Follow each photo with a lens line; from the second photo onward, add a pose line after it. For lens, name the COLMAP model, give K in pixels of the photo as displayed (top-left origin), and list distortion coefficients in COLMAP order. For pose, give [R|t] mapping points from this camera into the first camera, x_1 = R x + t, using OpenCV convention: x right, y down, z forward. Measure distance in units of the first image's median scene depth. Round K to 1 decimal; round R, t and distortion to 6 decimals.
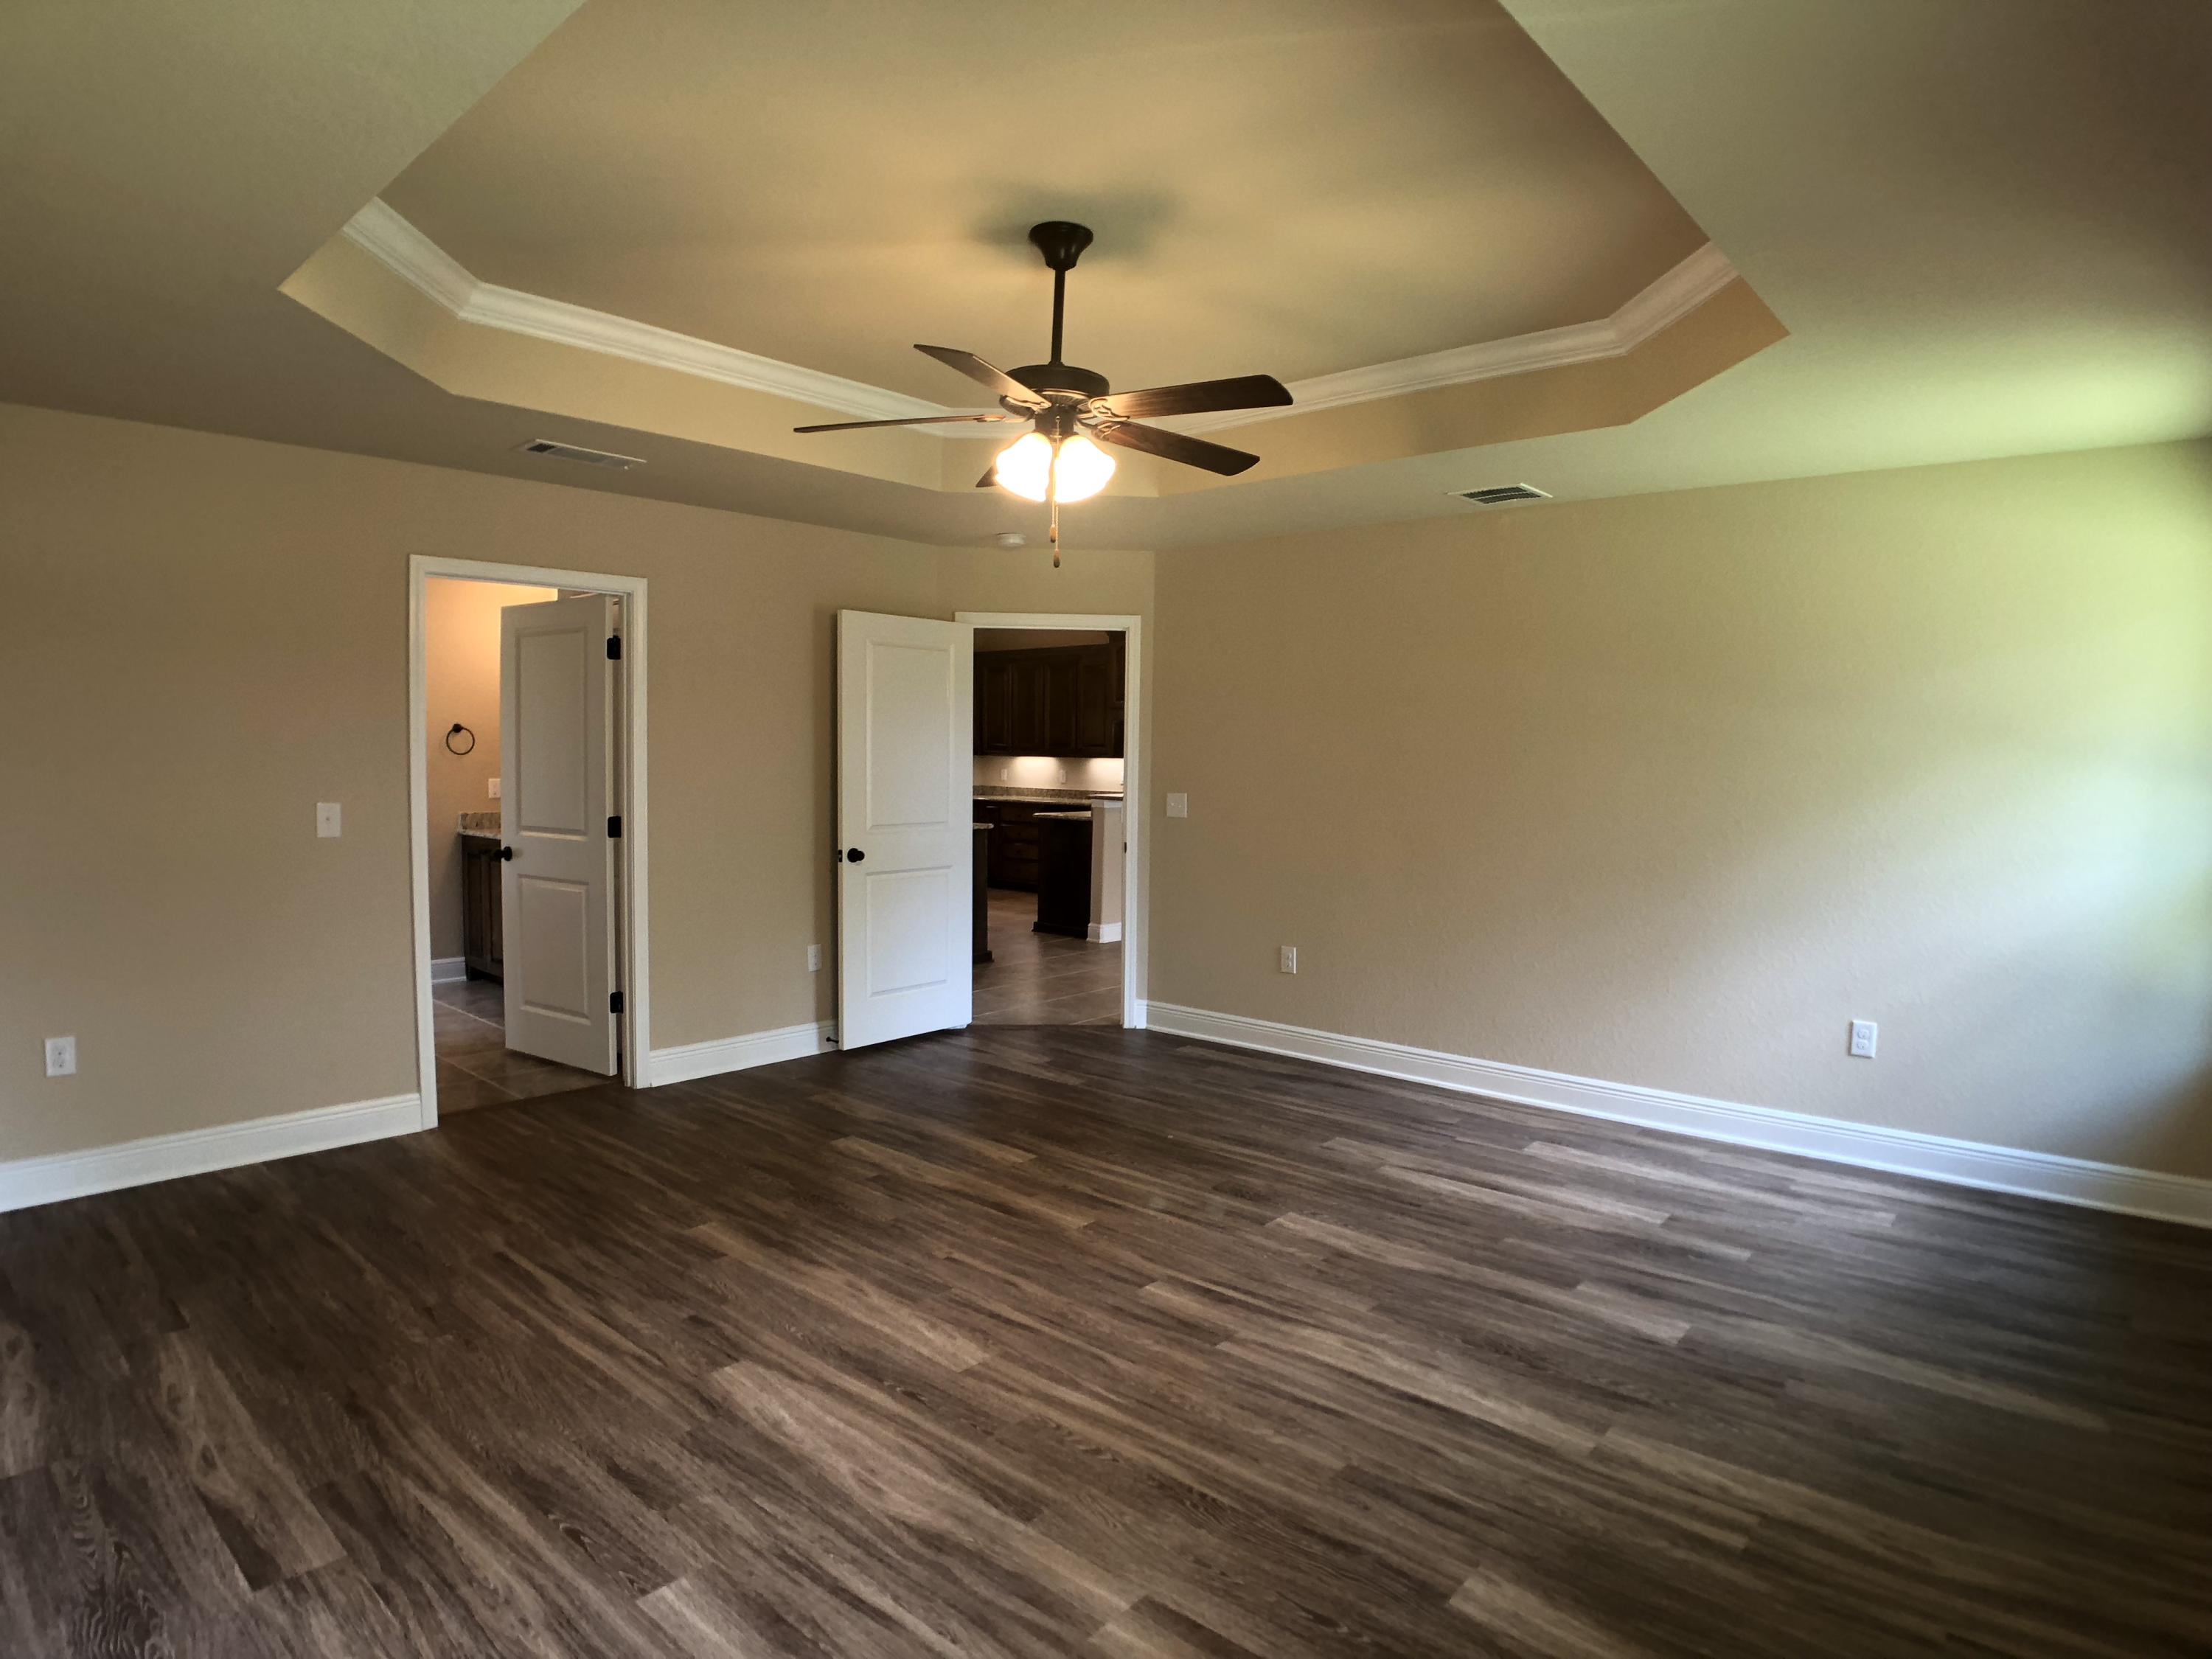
lens RADIAL K [[1243.0, 0, 1106.1], [0, 1243.0, 824.1], [0, 0, 1]] dist [-0.107209, 0.023903]
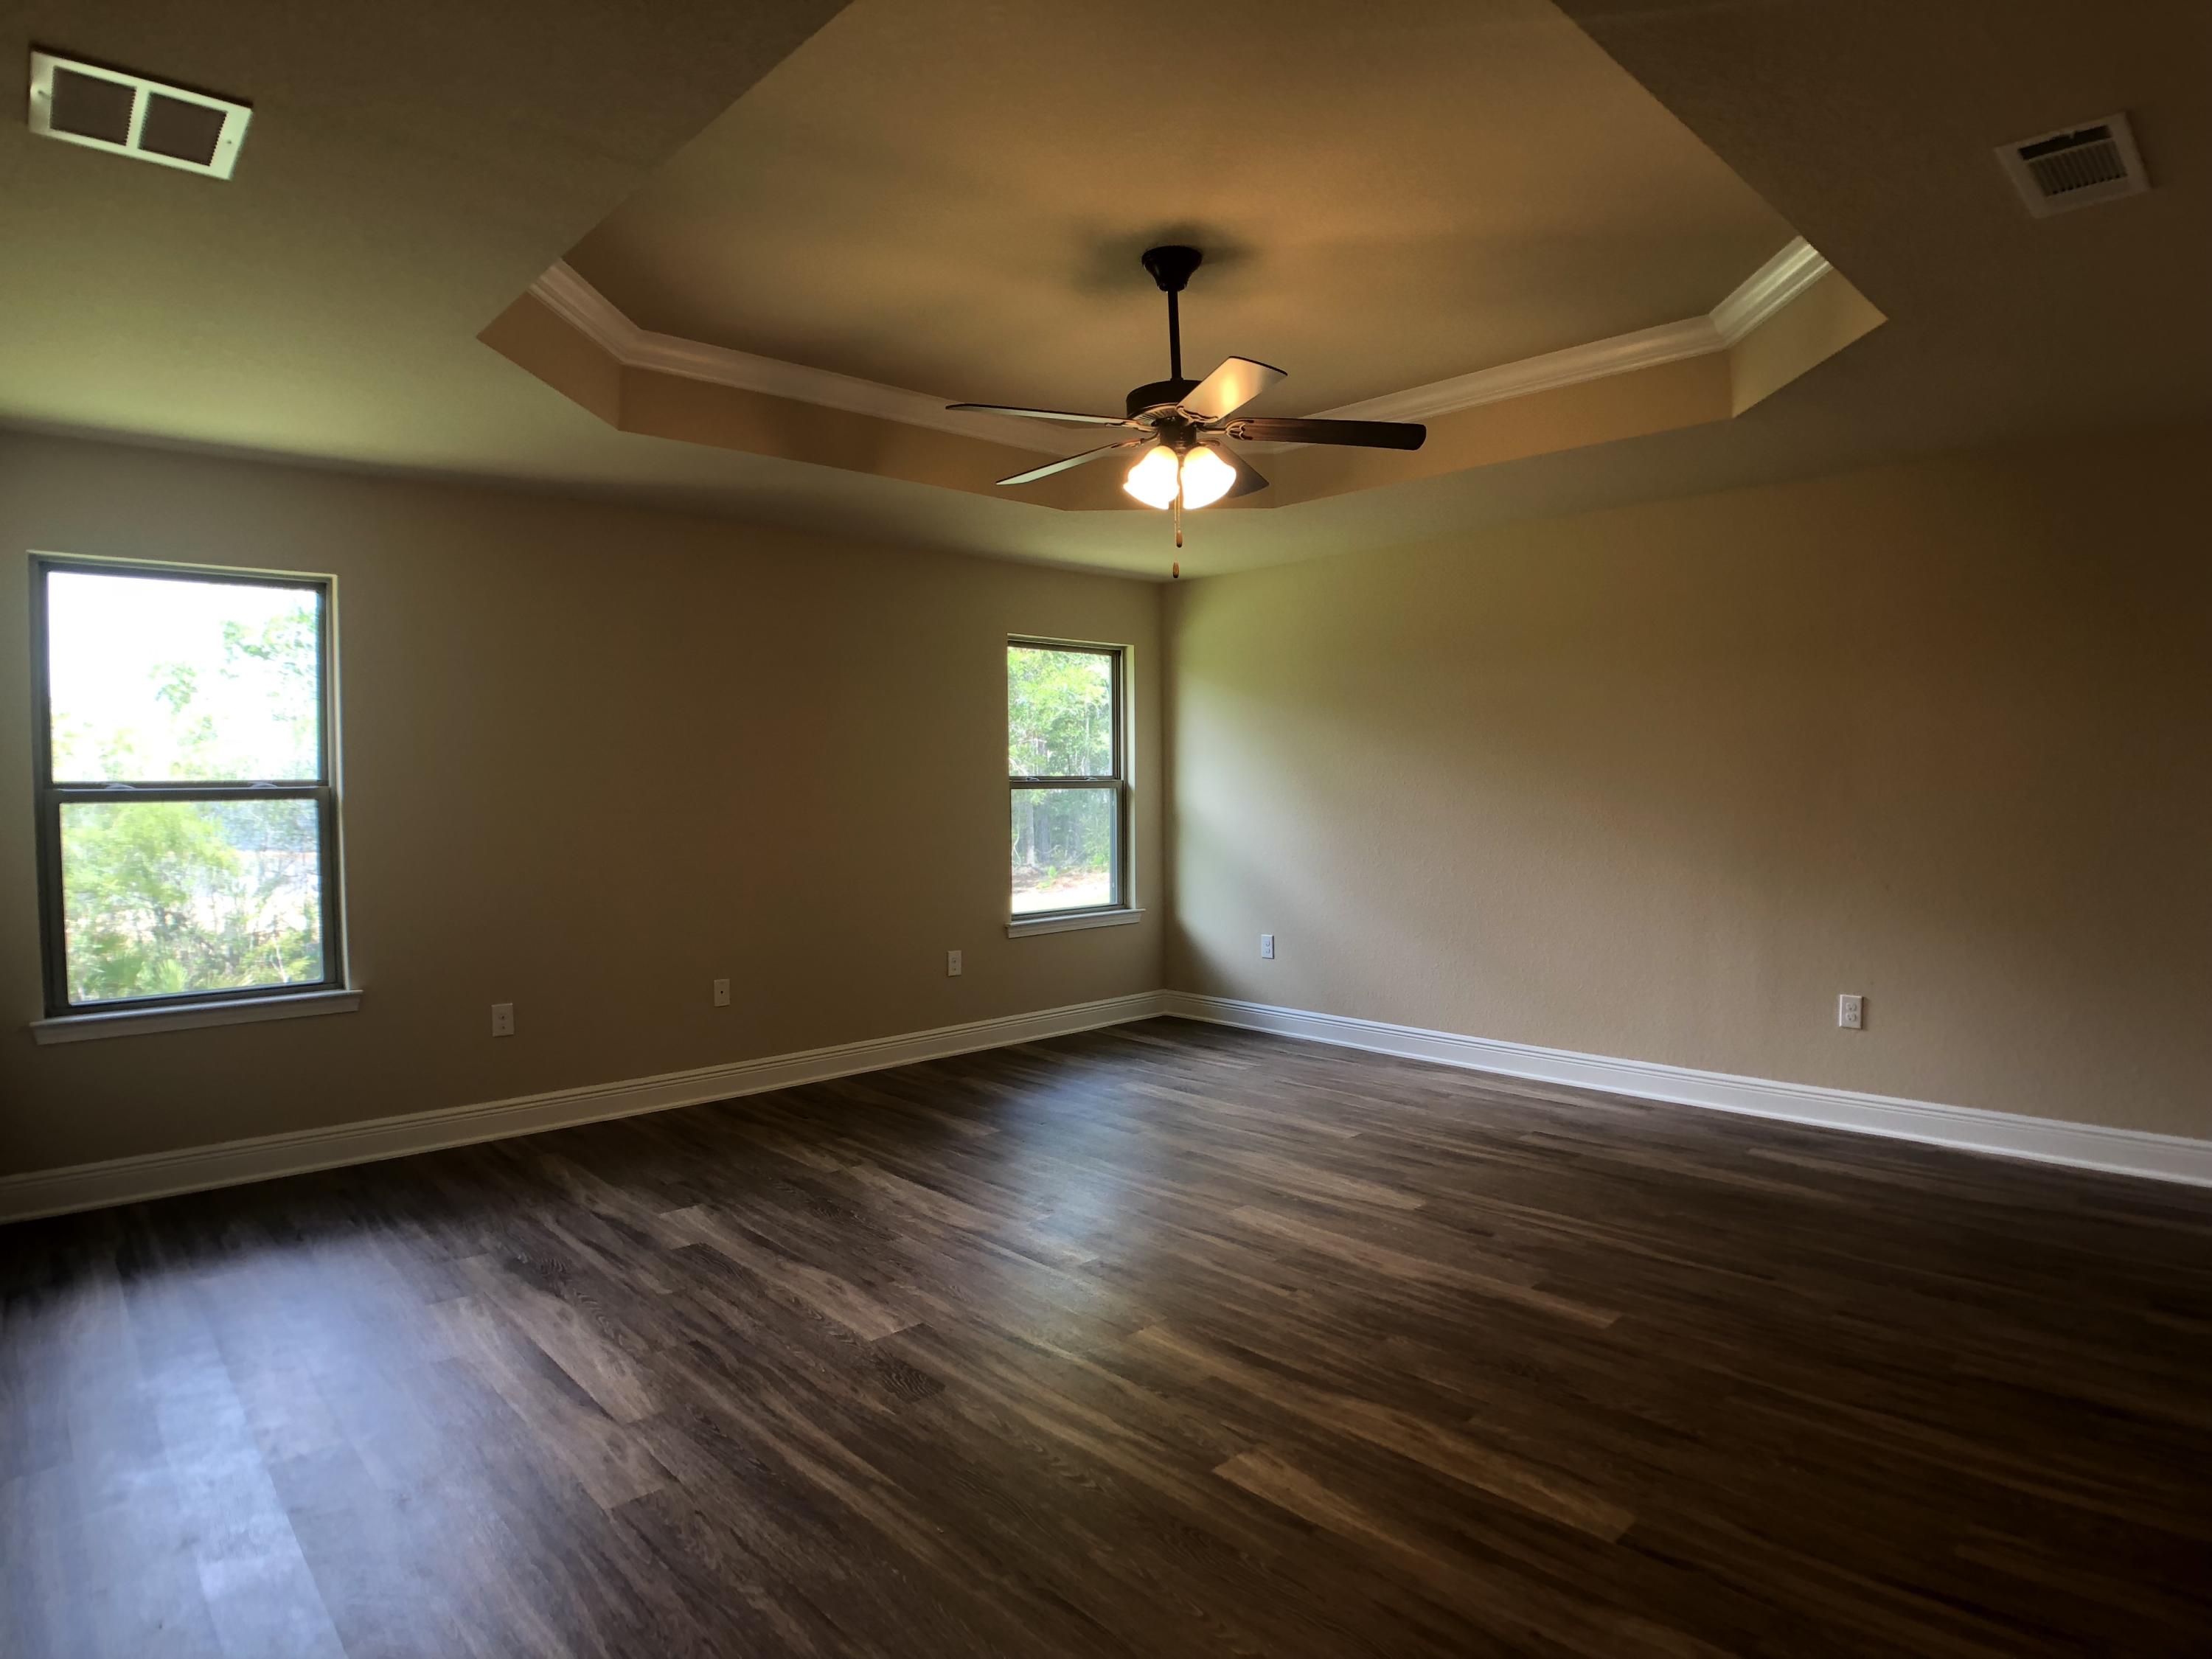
lens RADIAL K [[1243.0, 0, 1103.6], [0, 1243.0, 839.3], [0, 0, 1]] dist [-0.107209, 0.023903]
pose [[-0.995710, -0.005534, 0.092360, -0.076558], [0.004156, 0.994528, 0.104391, -0.088901], [-0.092432, 0.104327, -0.990238, 2.065480]]
